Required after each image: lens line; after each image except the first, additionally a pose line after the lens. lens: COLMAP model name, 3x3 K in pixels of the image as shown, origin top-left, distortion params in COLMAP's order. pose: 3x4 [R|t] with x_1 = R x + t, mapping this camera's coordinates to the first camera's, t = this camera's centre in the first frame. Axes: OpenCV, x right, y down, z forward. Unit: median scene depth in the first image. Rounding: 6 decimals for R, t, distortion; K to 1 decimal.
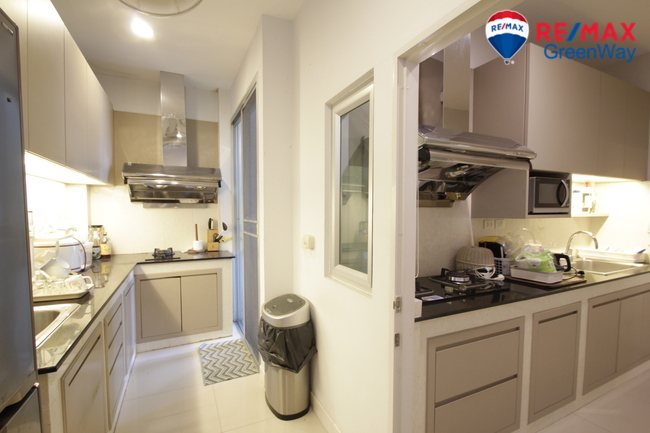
lens RADIAL K [[300.5, 0, 323.8], [0, 300.5, 215.2], [0, 0, 1]] dist [0.004906, -0.009184]
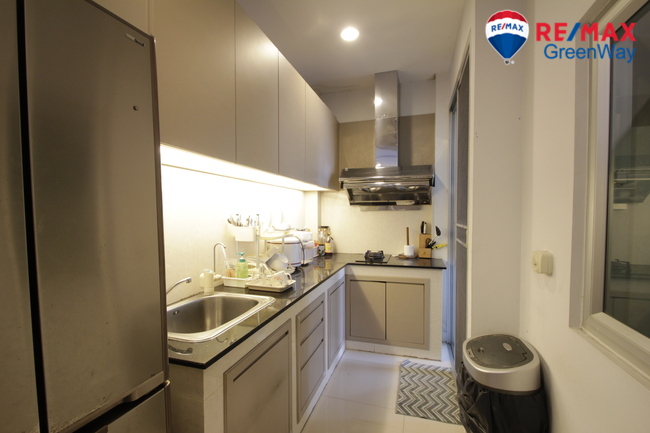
lens RADIAL K [[300.5, 0, 323.6], [0, 300.5, 221.3], [0, 0, 1]] dist [0.004906, -0.009184]
pose [[0.722295, 0.014770, -0.691427, 0.039214], [-0.005647, 0.999865, 0.015460, -0.003014], [0.691562, -0.007262, 0.722281, 0.180214]]
